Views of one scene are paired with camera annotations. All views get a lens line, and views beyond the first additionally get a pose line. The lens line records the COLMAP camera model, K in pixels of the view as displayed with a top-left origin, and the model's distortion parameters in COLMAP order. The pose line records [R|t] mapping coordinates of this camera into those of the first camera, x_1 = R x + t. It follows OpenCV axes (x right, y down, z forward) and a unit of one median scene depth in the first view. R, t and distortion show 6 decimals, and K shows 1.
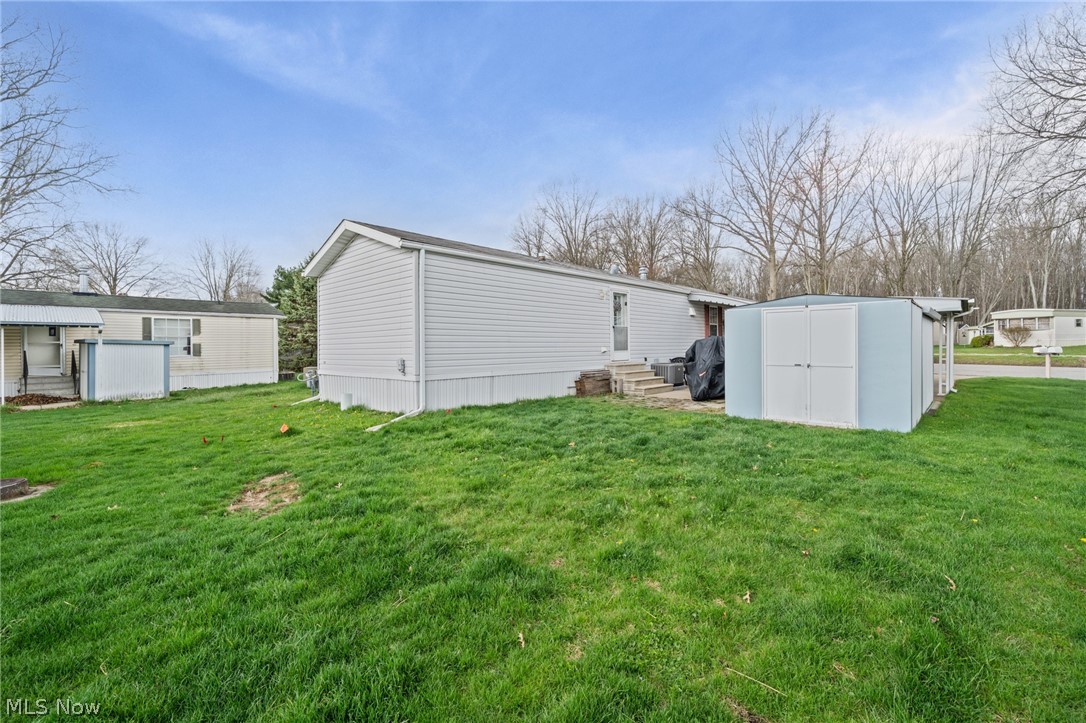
lens RADIAL K [[457.8, 0, 543.0], [0, 457.8, 361.5], [0, 0, 1]] dist [0.000932, -0.000448]
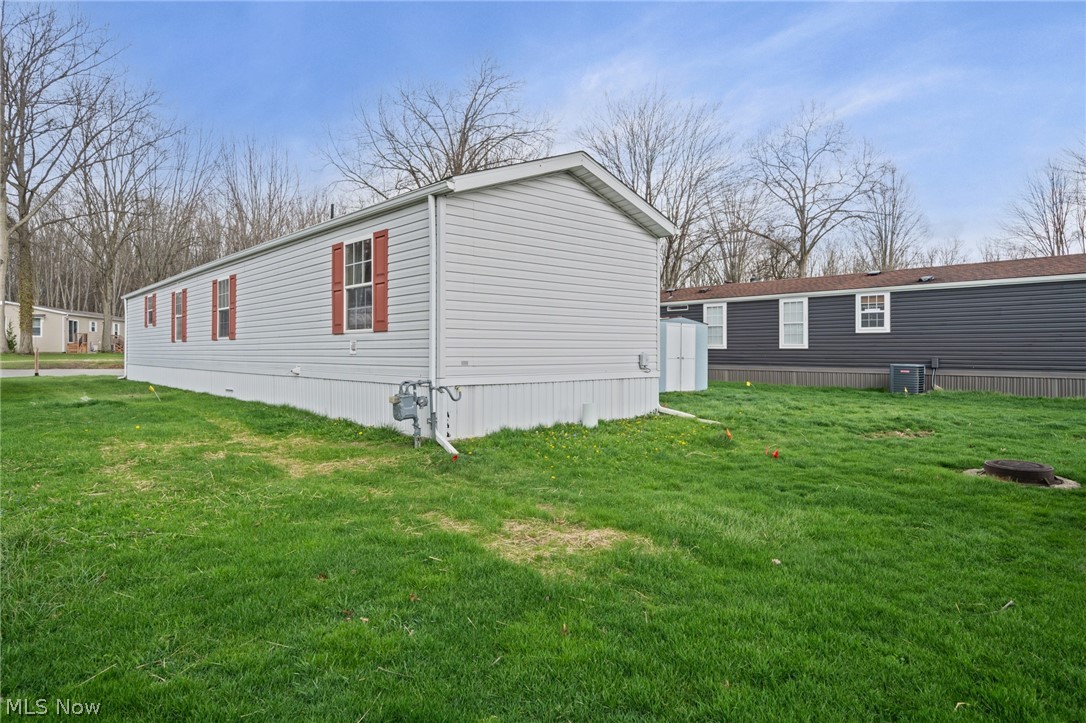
lens RADIAL K [[625.7, 0, 543.0], [0, 625.7, 361.5], [0, 0, 1]] dist [-0.000267, -0.000013]
pose [[0.094235, -0.007465, 0.995522, -1.092462], [0.023678, 0.999706, 0.005255, -0.001135], [-0.995268, 0.023077, 0.094384, 0.772191]]
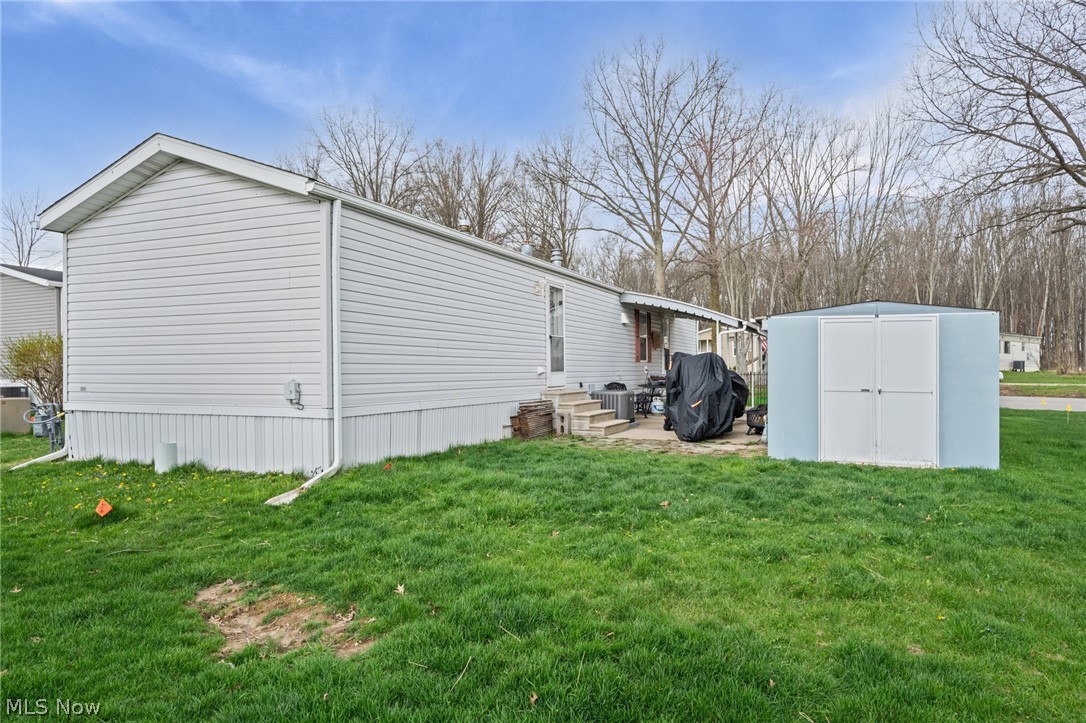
lens RADIAL K [[697.6, 0, 543.3], [0, 697.6, 388.6], [0, 0, 1]] dist [-0.002695, 0.000280]
pose [[0.944138, 0.000063, 0.329551, -0.219481], [0.000985, 0.999995, -0.003012, 0.004598], [-0.329550, 0.003168, 0.944133, 0.031752]]
